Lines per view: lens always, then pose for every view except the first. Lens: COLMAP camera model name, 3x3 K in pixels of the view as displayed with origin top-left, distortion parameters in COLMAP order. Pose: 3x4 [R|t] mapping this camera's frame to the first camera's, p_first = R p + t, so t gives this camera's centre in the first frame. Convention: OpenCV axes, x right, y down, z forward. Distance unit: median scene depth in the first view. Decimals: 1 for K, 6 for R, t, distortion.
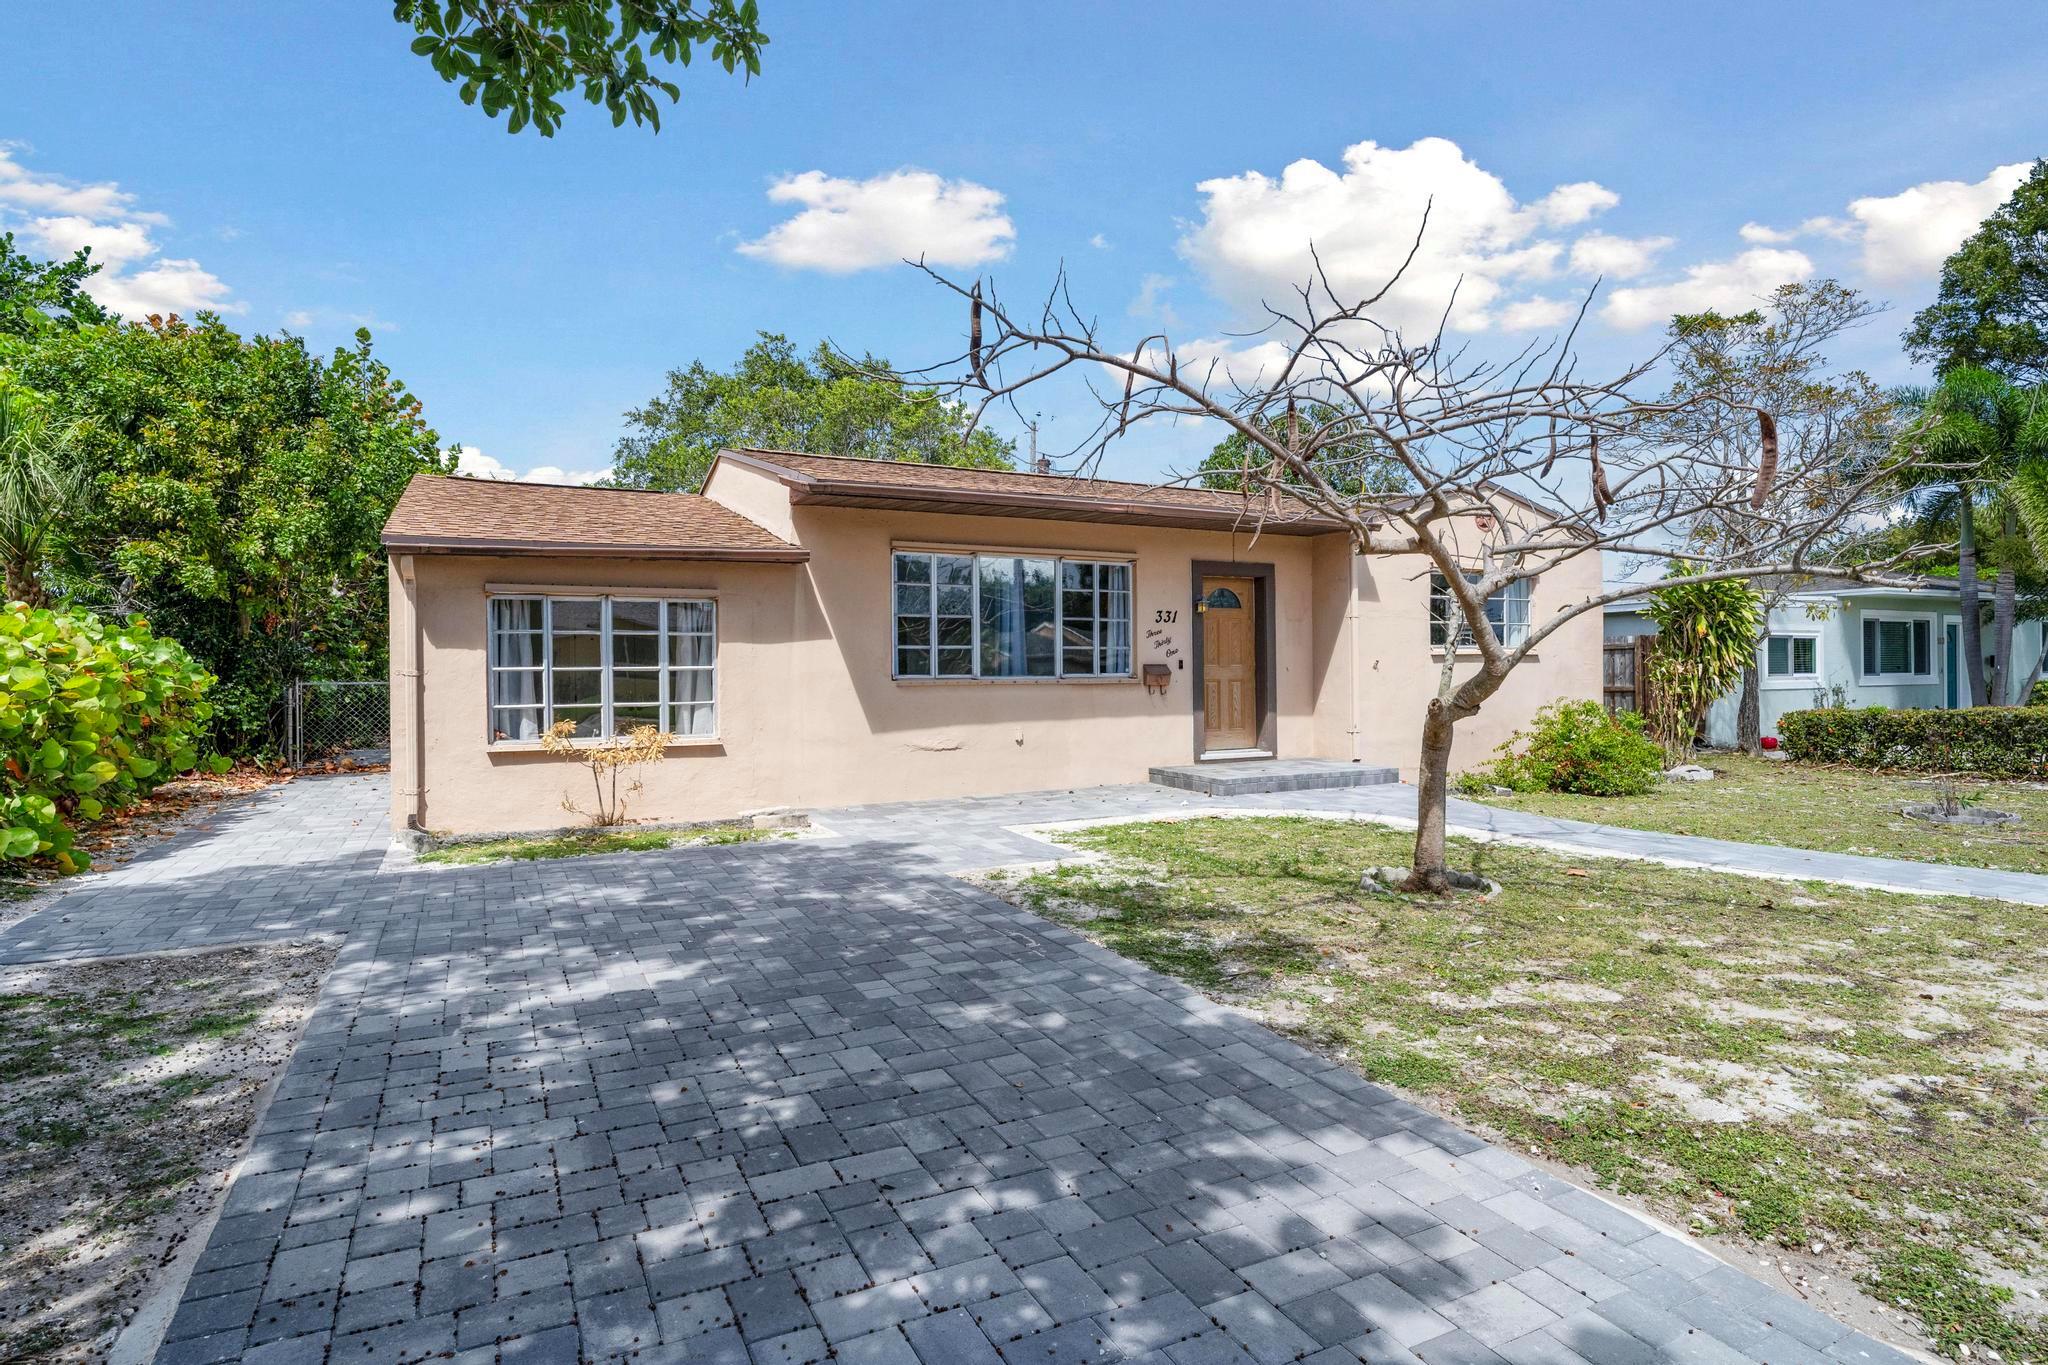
lens RADIAL K [[1094.6, 0, 1026.3], [0, 1094.6, 674.3], [0, 0, 1]] dist [0.001600, -0.000212]
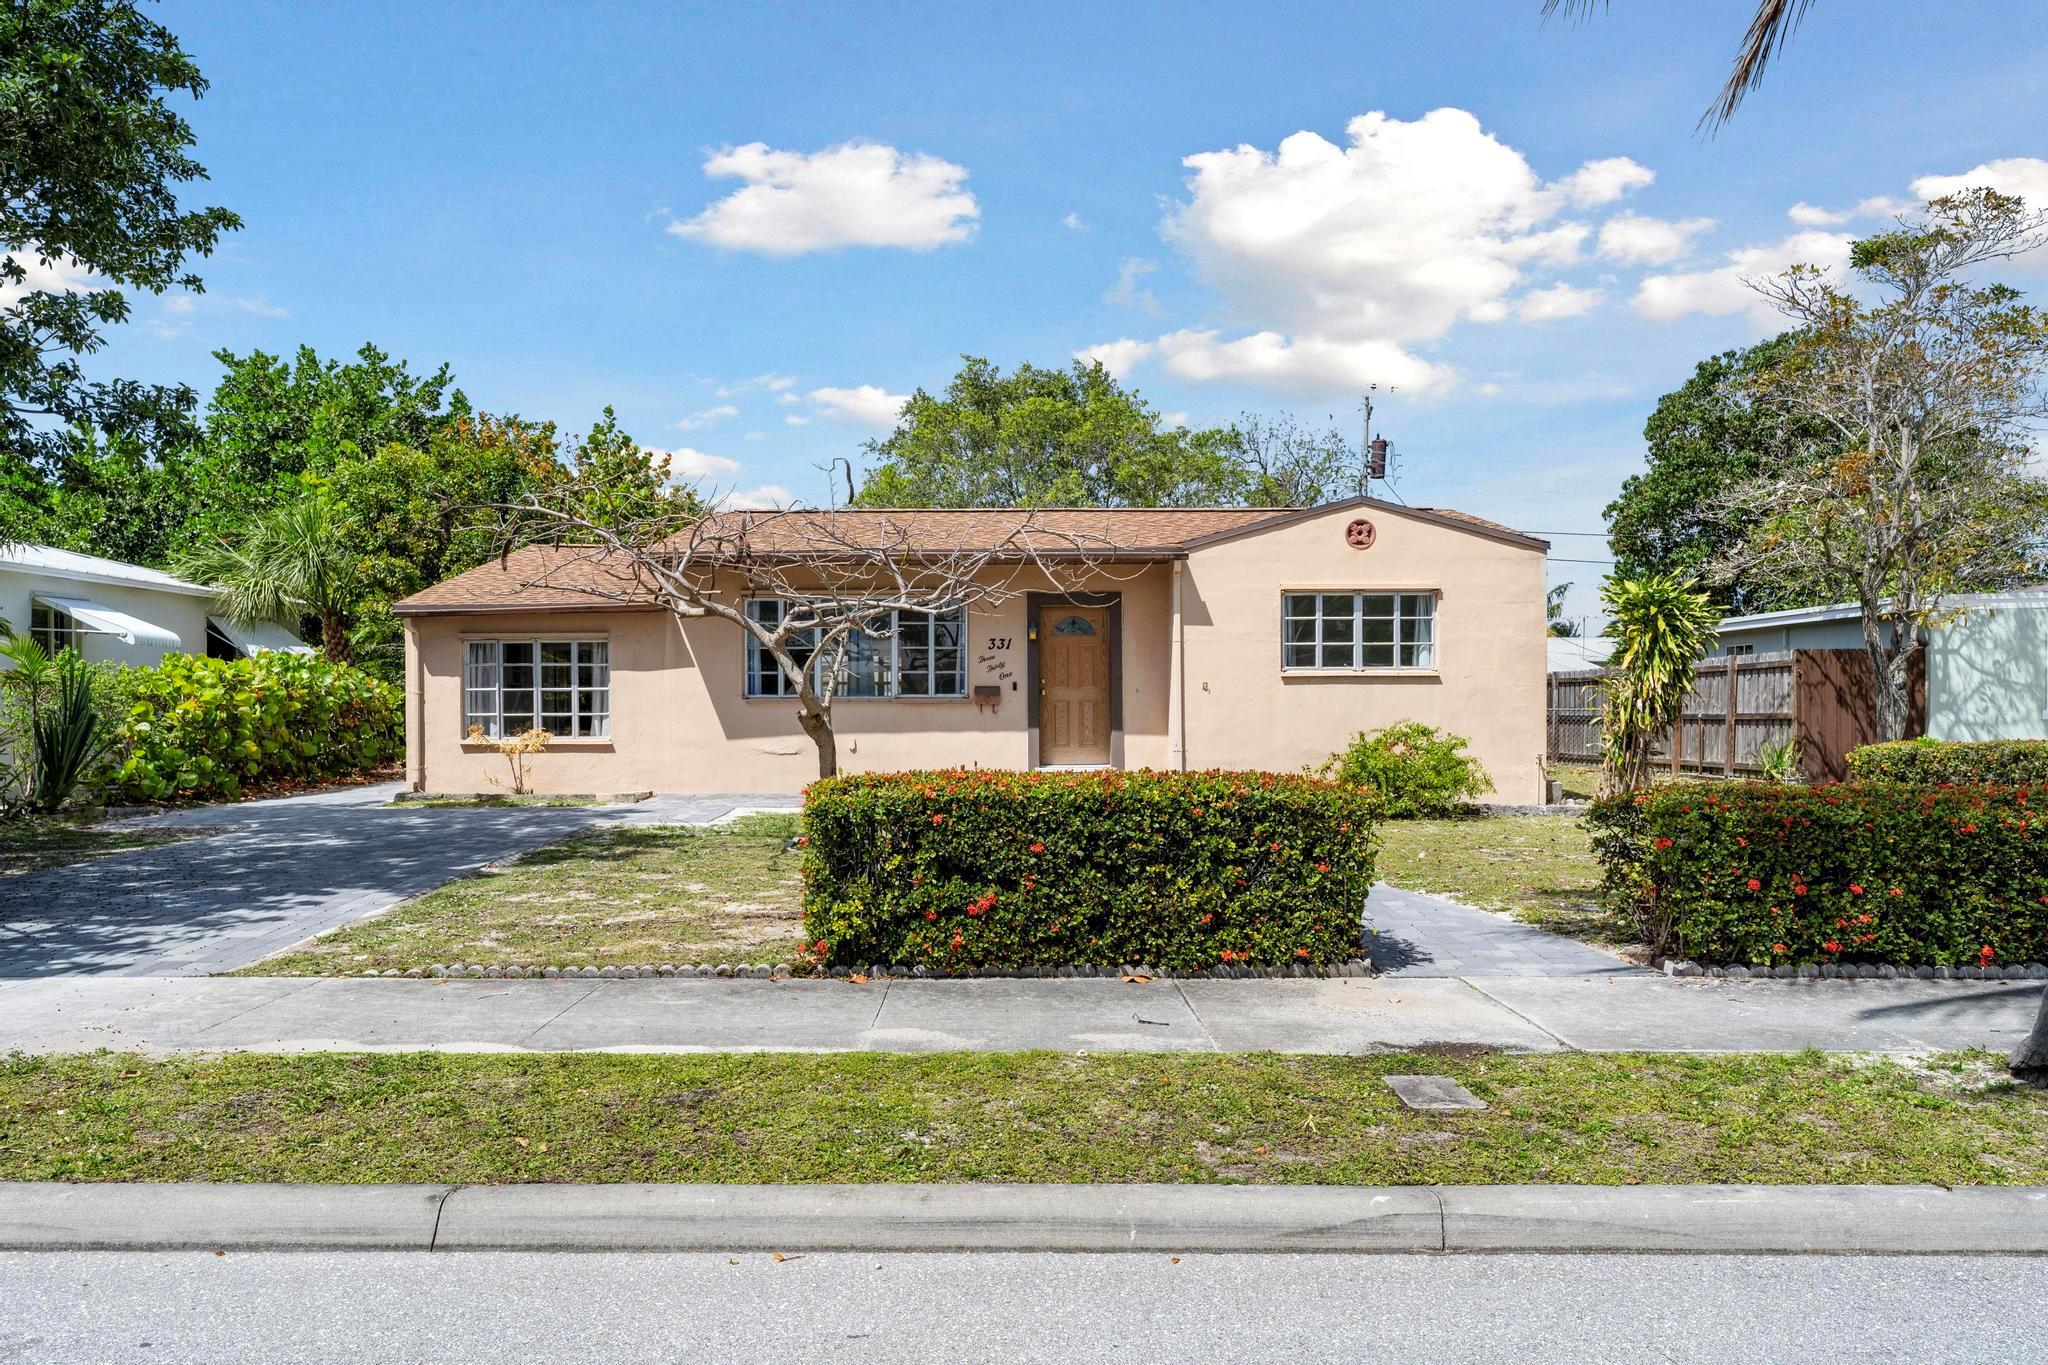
lens RADIAL K [[1422.1, 0, 1028.5], [0, 1422.1, 687.0], [0, 0, 1]] dist [-0.000219, 0.000848]
pose [[0.891481, 0.001756, -0.453054, 0.830696], [-0.003924, 0.999985, -0.003844, -0.002691], [0.453041, 0.005205, 0.891475, -0.299503]]
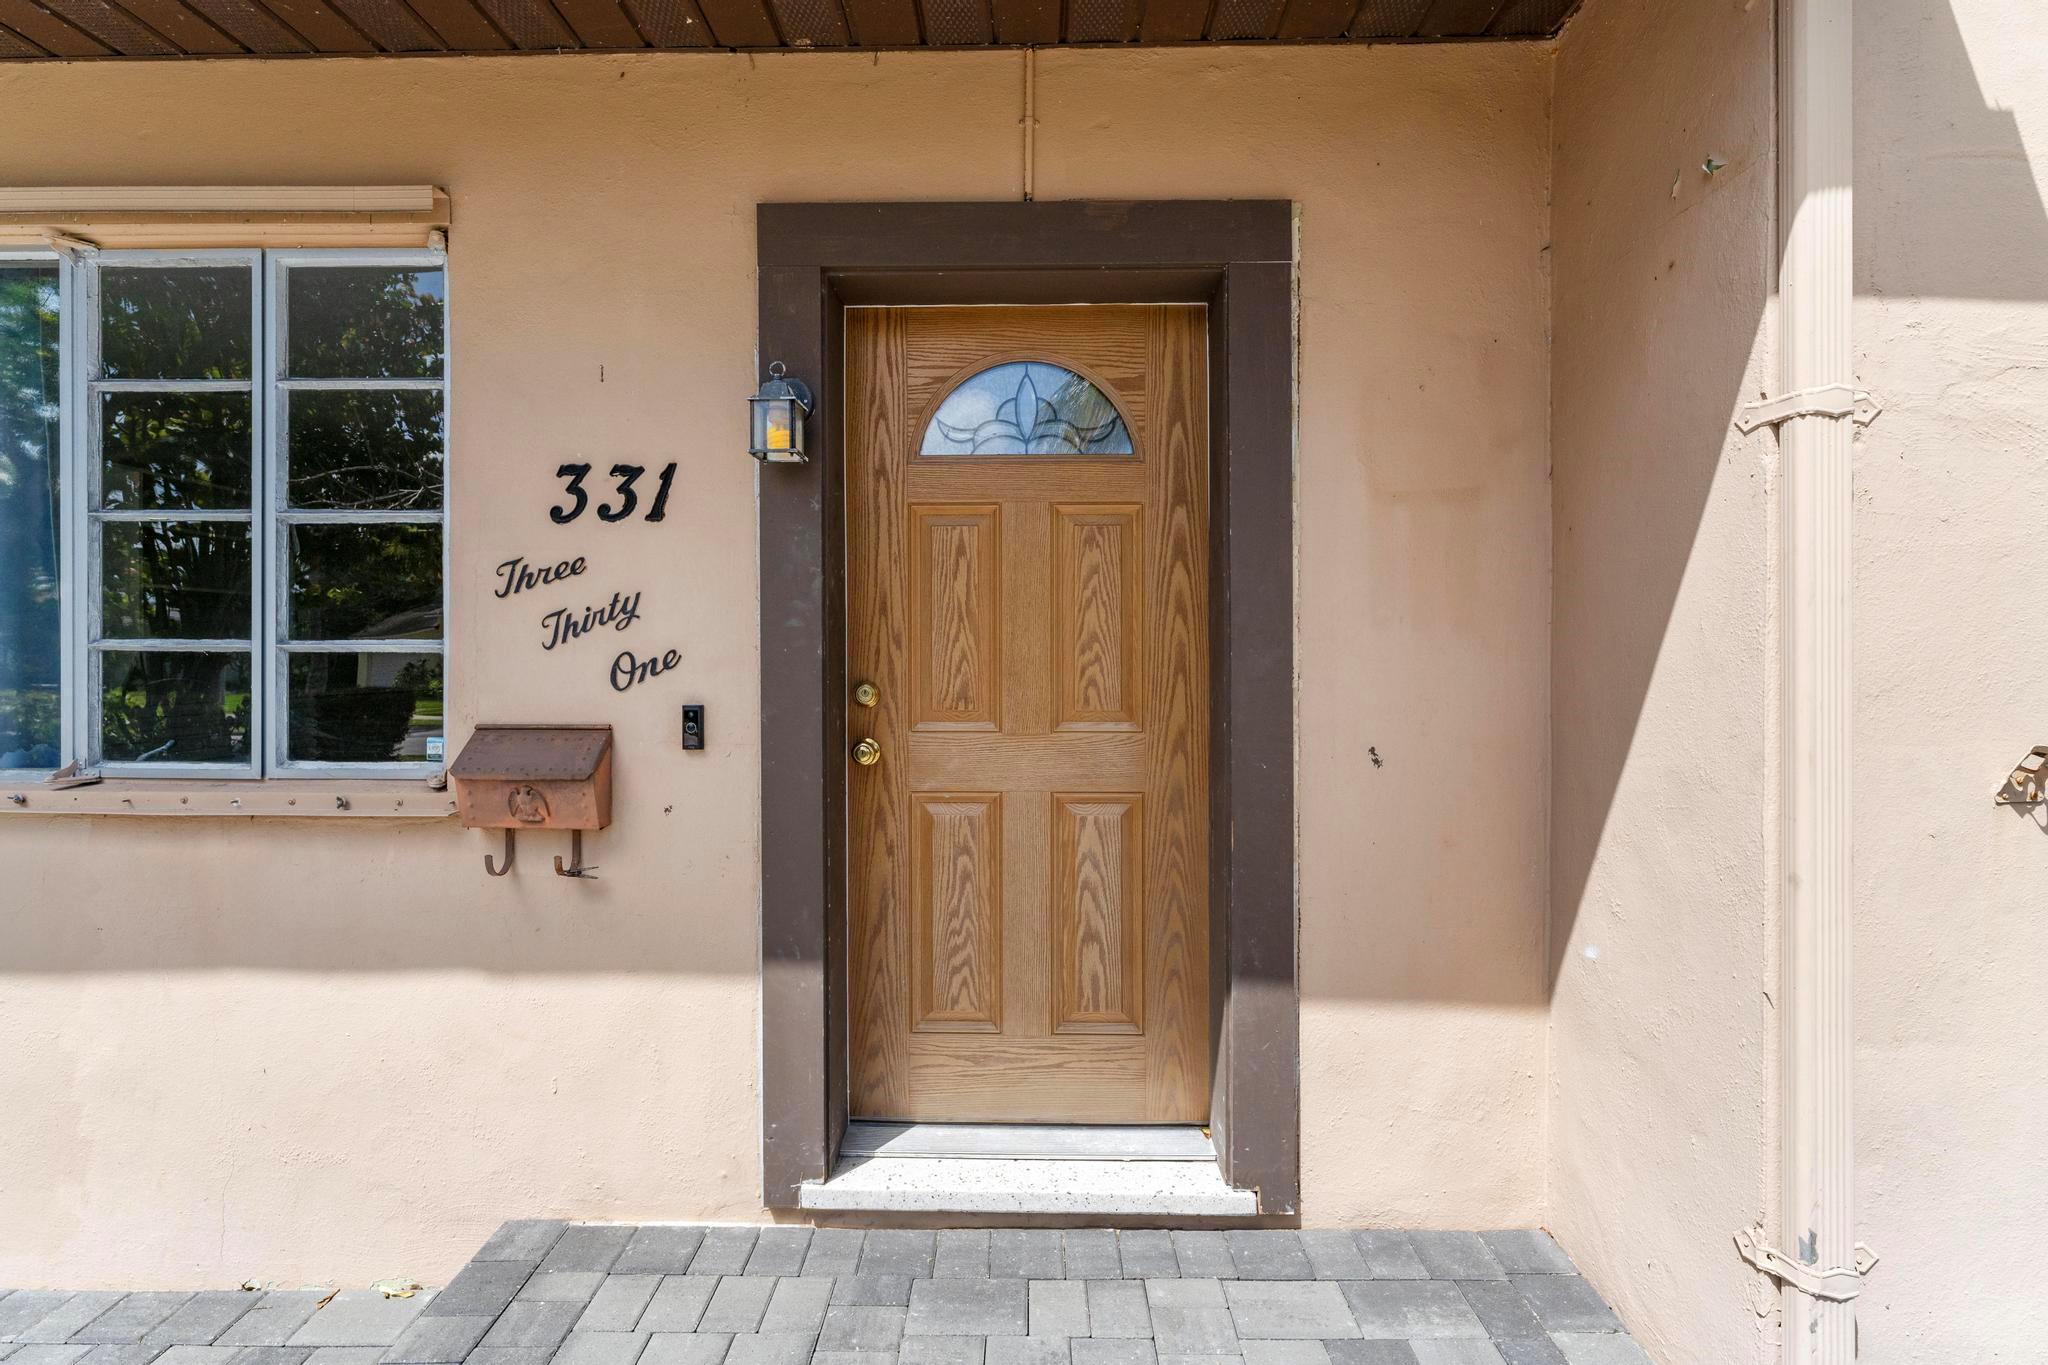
lens RADIAL K [[928.1, 0, 1017.9], [0, 928.1, 667.8], [0, 0, 1]] dist [-0.005426, 0.000267]
pose [[0.879772, 0.010571, -0.475278, 0.281100], [-0.008041, 0.999941, 0.007356, -0.022239], [0.475328, -0.002650, 0.879805, 0.895141]]
